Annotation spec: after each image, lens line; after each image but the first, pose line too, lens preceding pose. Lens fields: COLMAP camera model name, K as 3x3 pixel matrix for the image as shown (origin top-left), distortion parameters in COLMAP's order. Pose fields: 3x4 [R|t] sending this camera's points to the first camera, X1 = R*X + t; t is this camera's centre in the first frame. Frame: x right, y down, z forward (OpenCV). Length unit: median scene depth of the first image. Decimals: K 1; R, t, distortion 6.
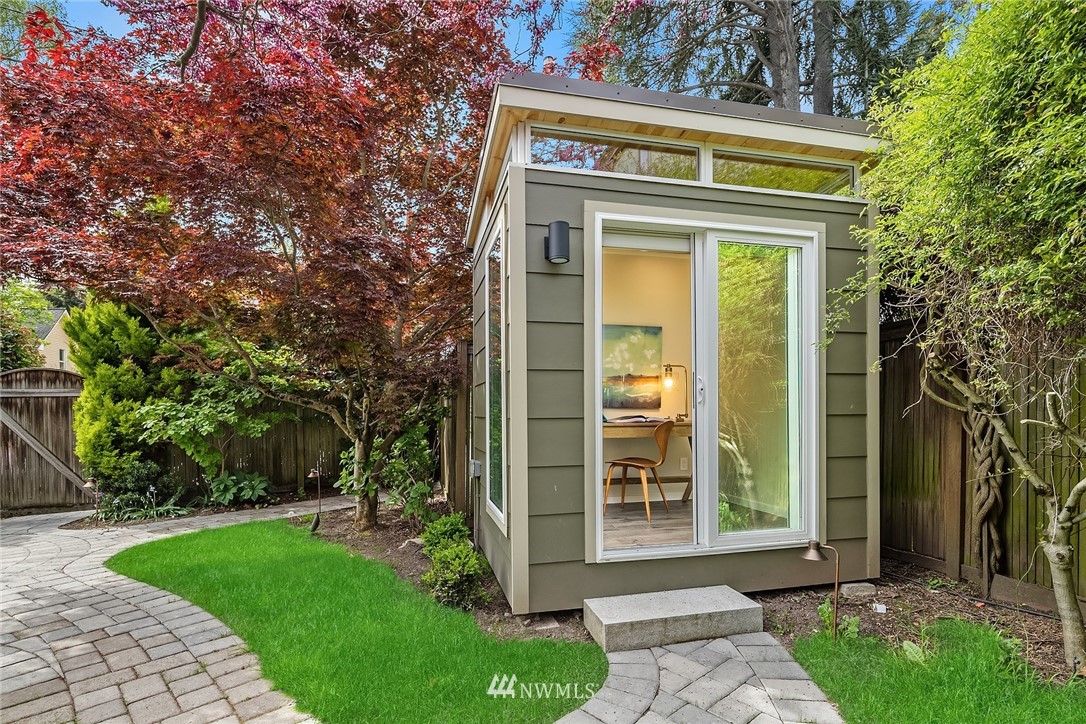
lens RADIAL K [[532.6, 0, 545.5], [0, 532.6, 412.3], [0, 0, 1]] dist [0.003580, -0.000987]
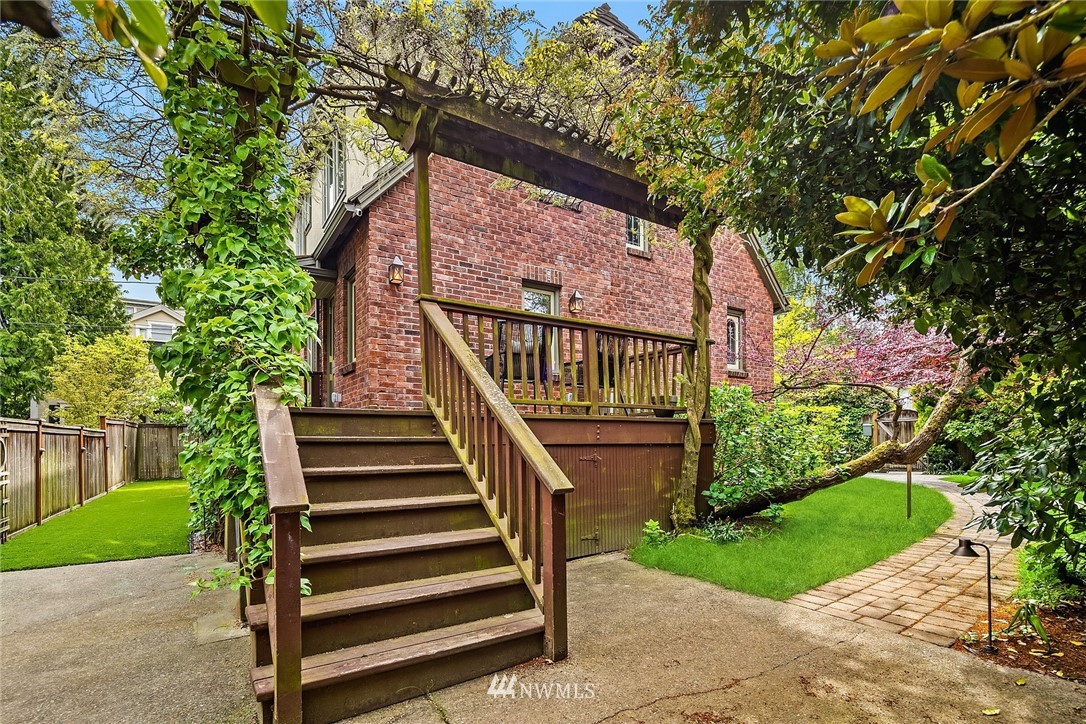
lens RADIAL K [[532.6, 0, 535.9], [0, 532.6, 437.5], [0, 0, 1]] dist [0.003580, -0.000987]
pose [[0.303623, -0.004874, -0.952780, 0.847321], [0.008676, 0.999960, -0.002351, 0.035414], [0.952753, -0.007552, 0.303653, -1.310534]]
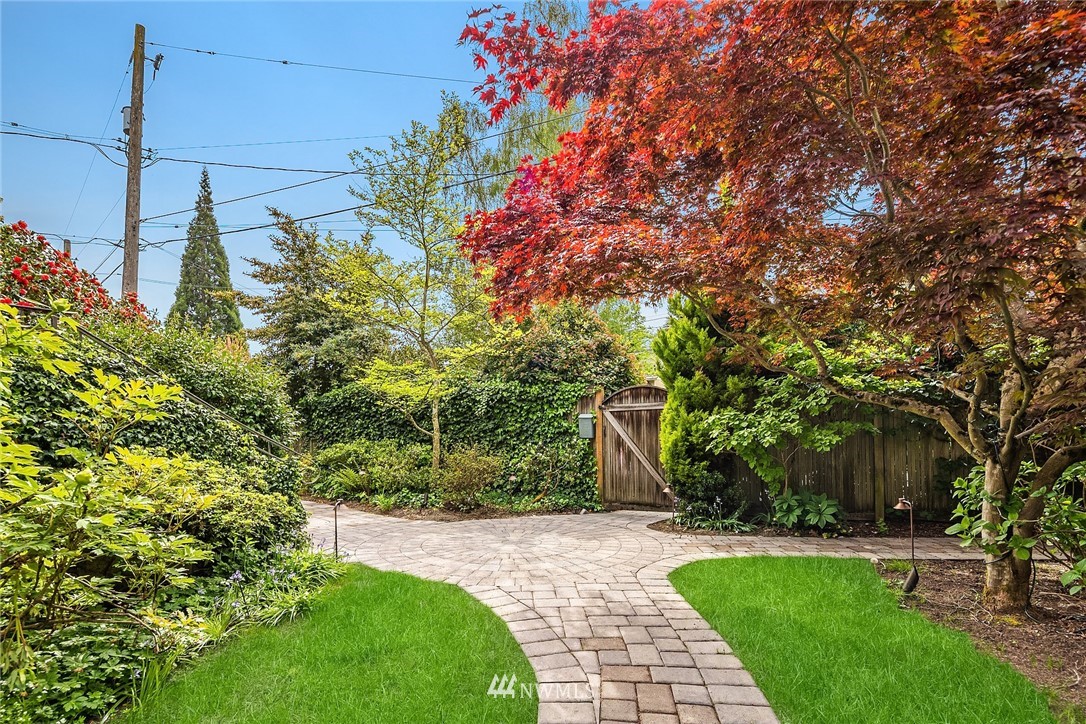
lens RADIAL K [[532.6, 0, 540.1], [0, 532.6, 426.5], [0, 0, 1]] dist [0.003580, -0.000987]
pose [[0.554279, -0.002110, -0.832328, -0.103763], [-0.000124, 0.999997, -0.002618, 0.010865], [0.832331, 0.001555, 0.554277, 0.185230]]
